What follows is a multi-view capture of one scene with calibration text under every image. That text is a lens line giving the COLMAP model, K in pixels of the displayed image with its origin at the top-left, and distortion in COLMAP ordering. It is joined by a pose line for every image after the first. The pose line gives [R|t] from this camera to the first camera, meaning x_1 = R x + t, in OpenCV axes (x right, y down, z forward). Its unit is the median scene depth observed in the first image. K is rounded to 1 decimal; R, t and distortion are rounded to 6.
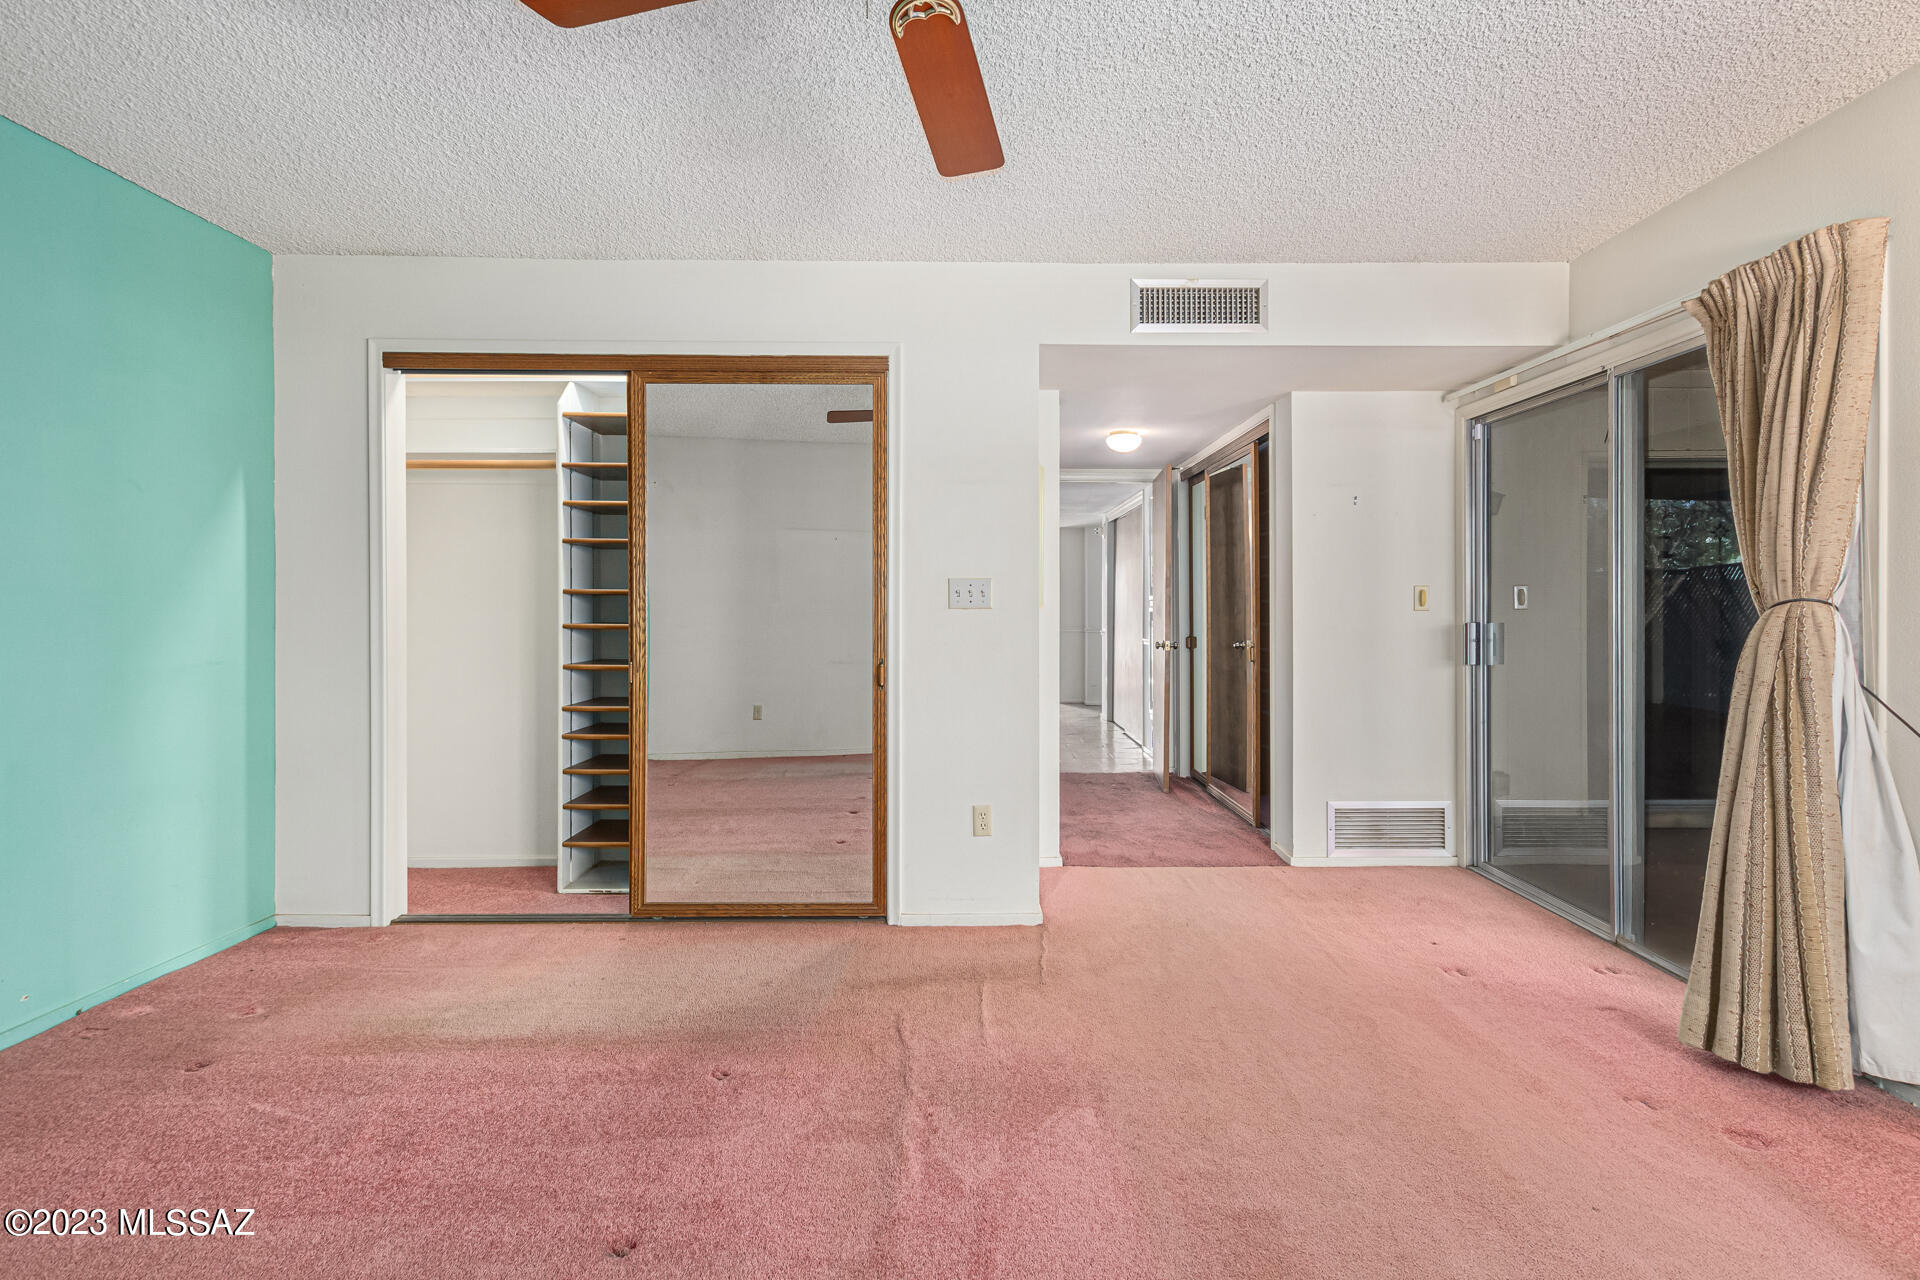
lens RADIAL K [[904.0, 0, 990.5], [0, 904.0, 610.0], [0, 0, 1]] dist [0.011039, -0.003967]
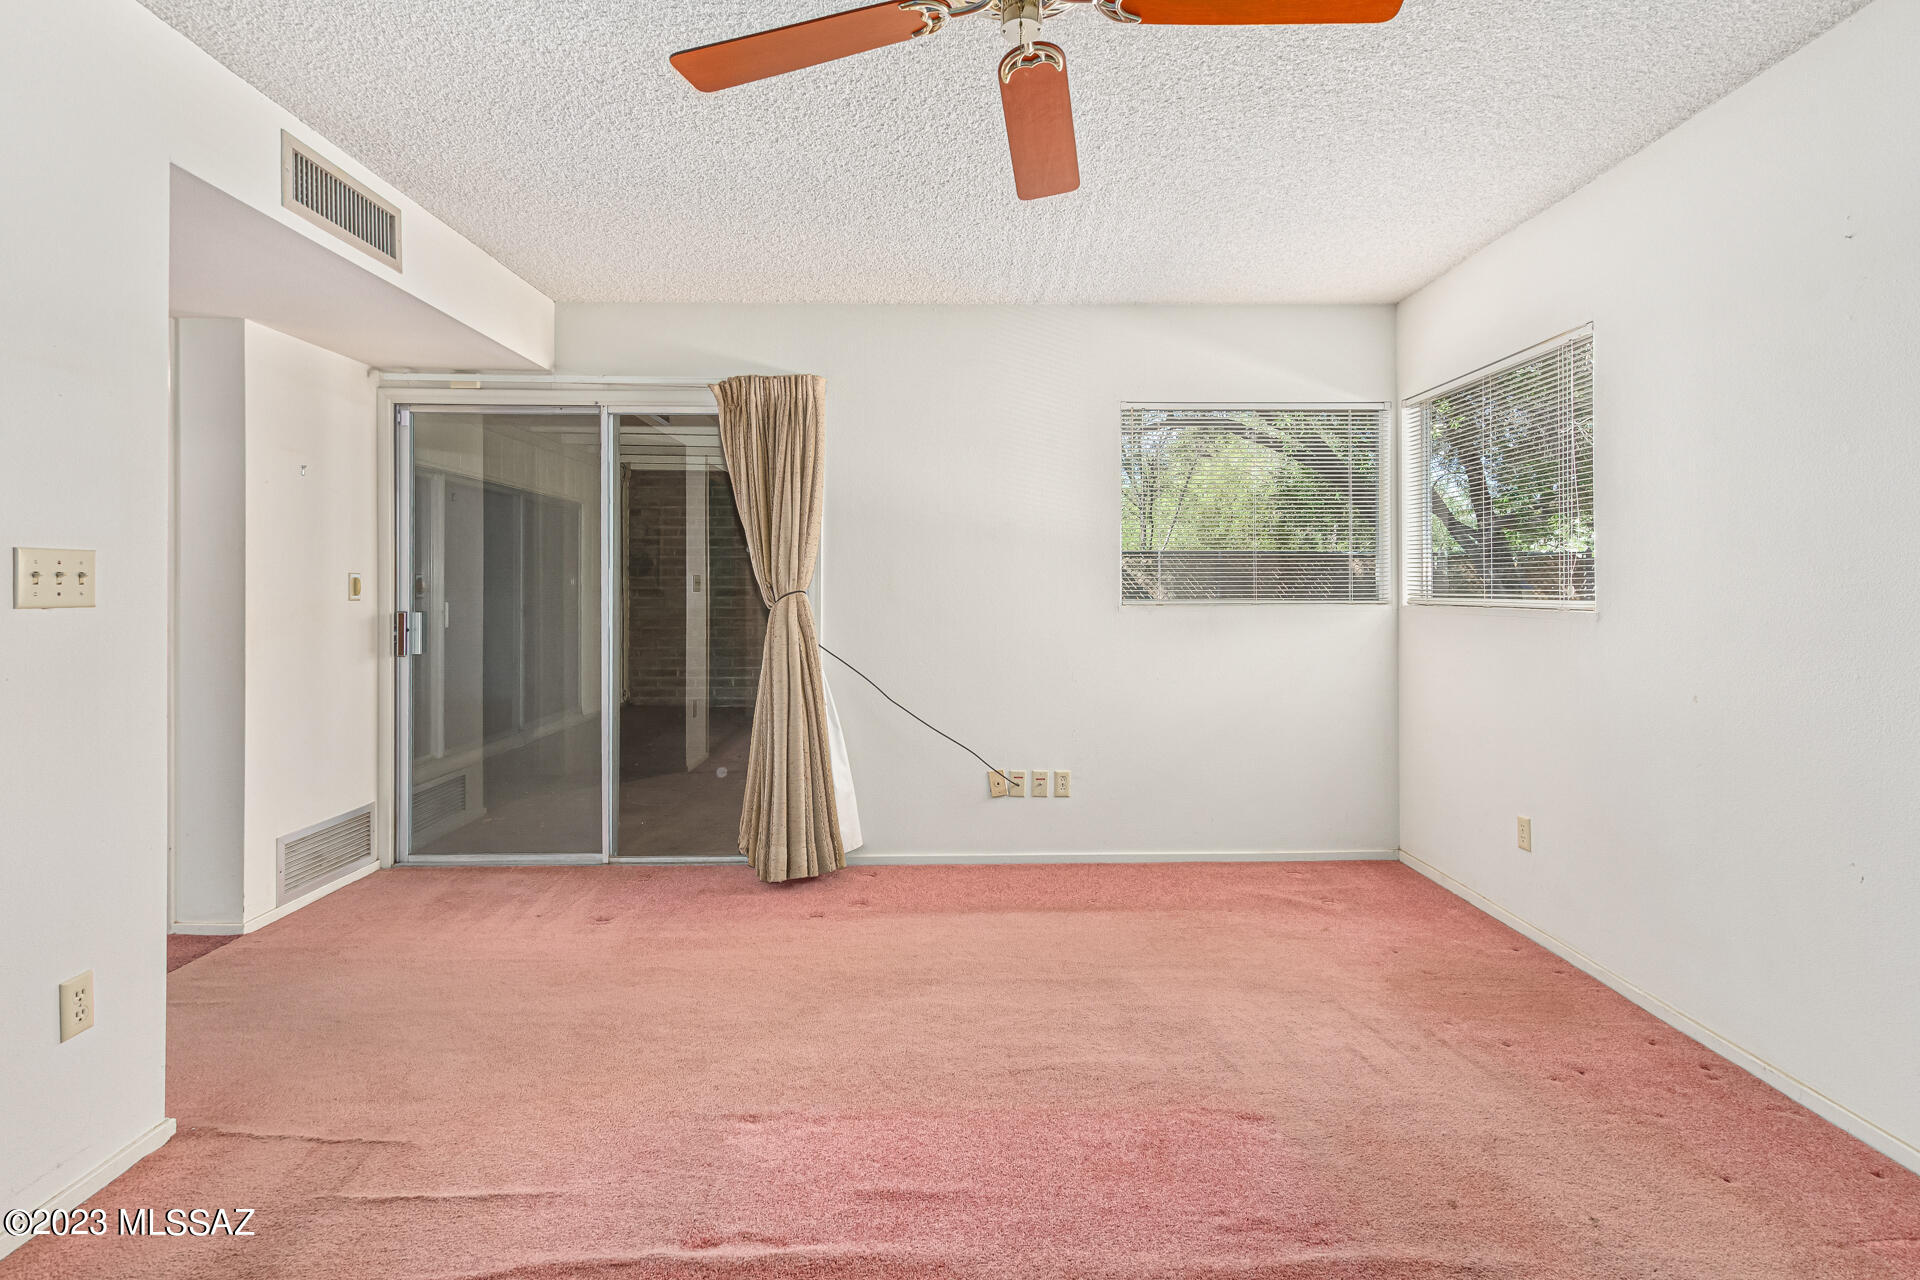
lens RADIAL K [[904.0, 0, 963.3], [0, 904.0, 583.4], [0, 0, 1]] dist [0.011039, -0.003967]
pose [[0.013398, 0.006939, 0.999886, -0.541319], [0.005211, 0.999962, -0.007010, -0.008787], [-0.999897, 0.005305, 0.013362, 0.474354]]
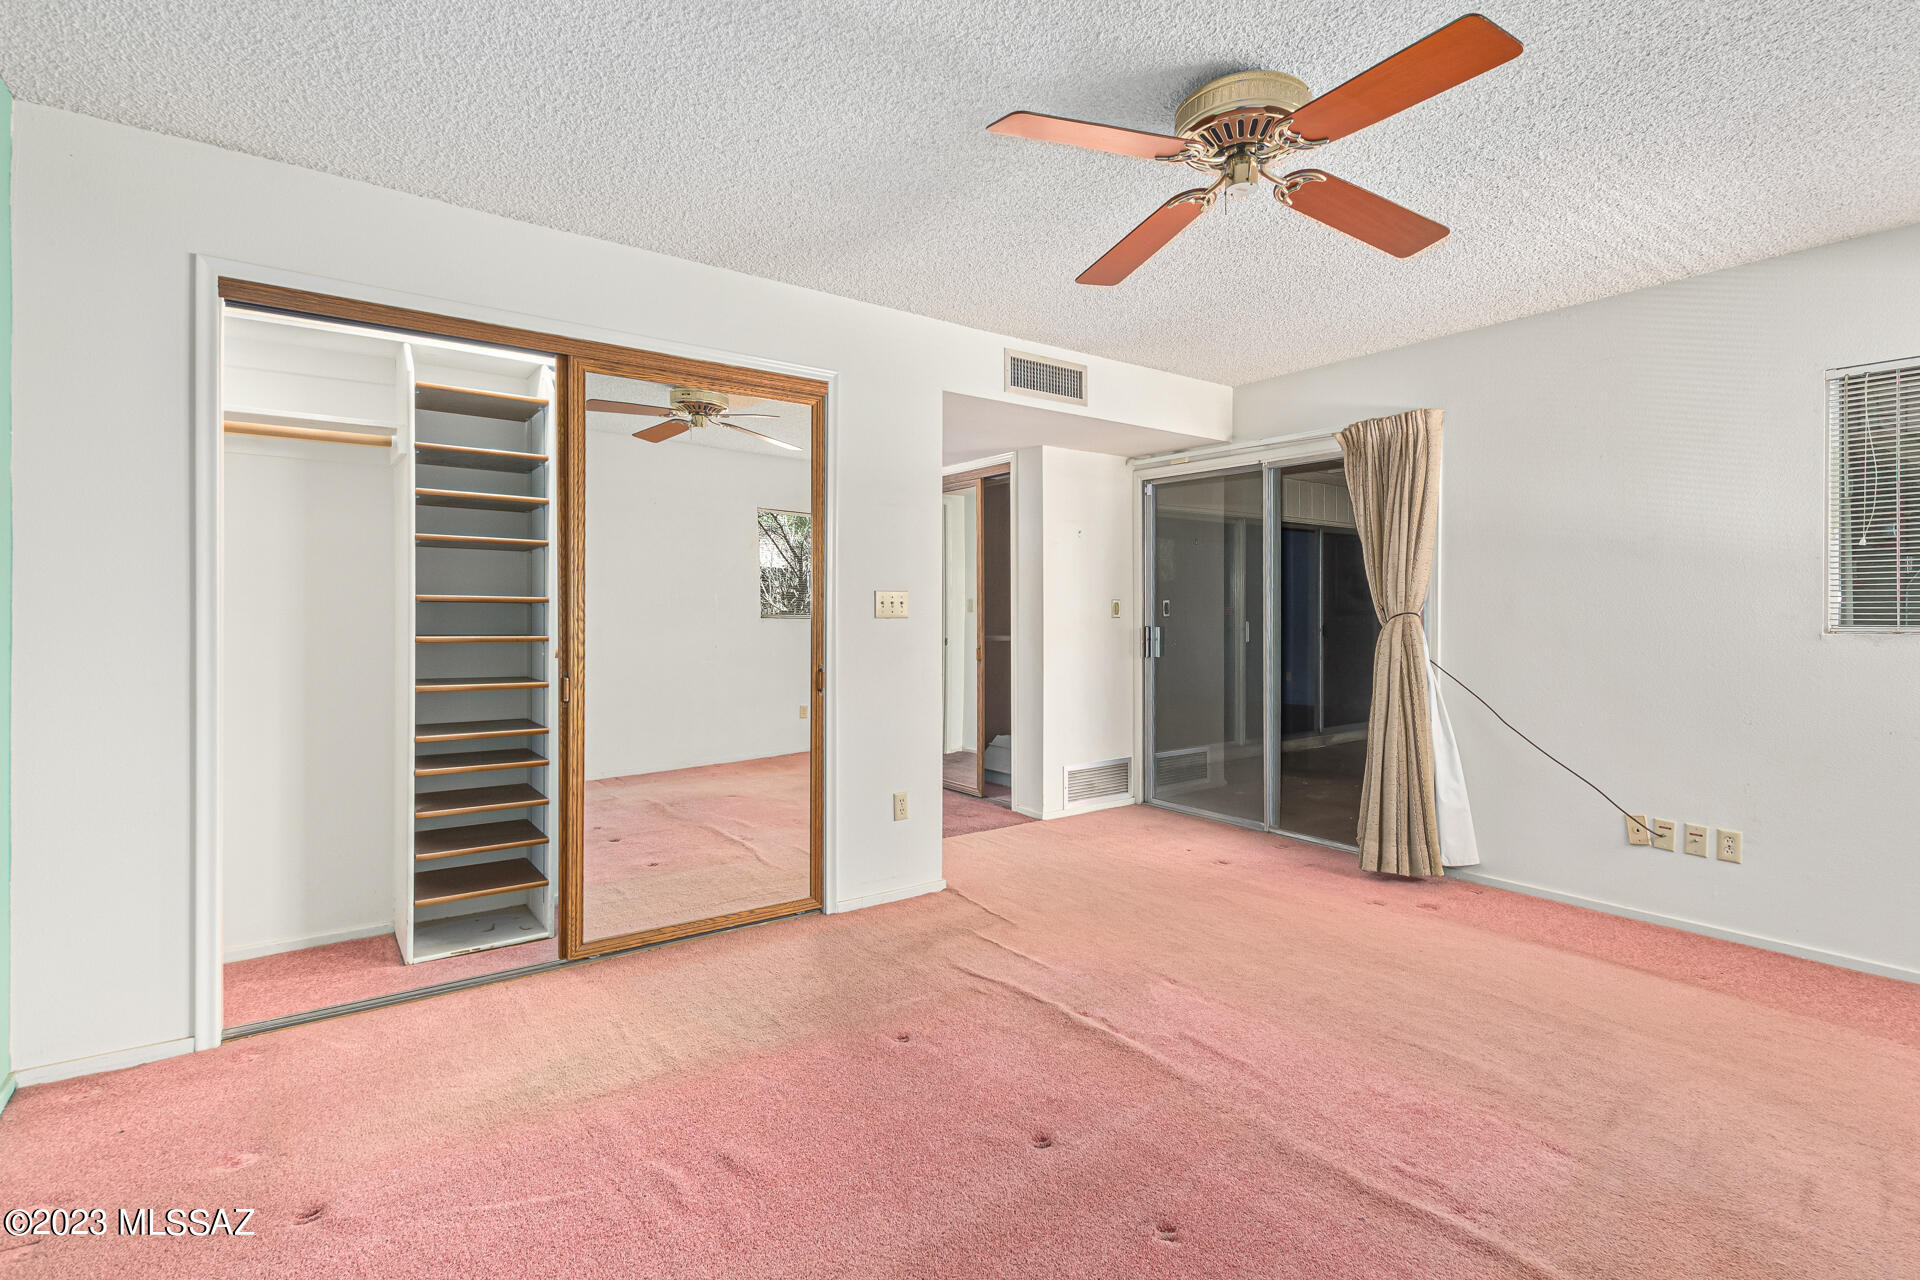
lens RADIAL K [[904.0, 0, 999.0], [0, 904.0, 611.1], [0, 0, 1]] dist [0.011039, -0.003967]
pose [[0.807997, 0.002250, 0.589182, -0.578126], [0.000216, 0.999992, -0.004115, -0.005351], [-0.589186, 0.003452, 0.807990, 0.018248]]
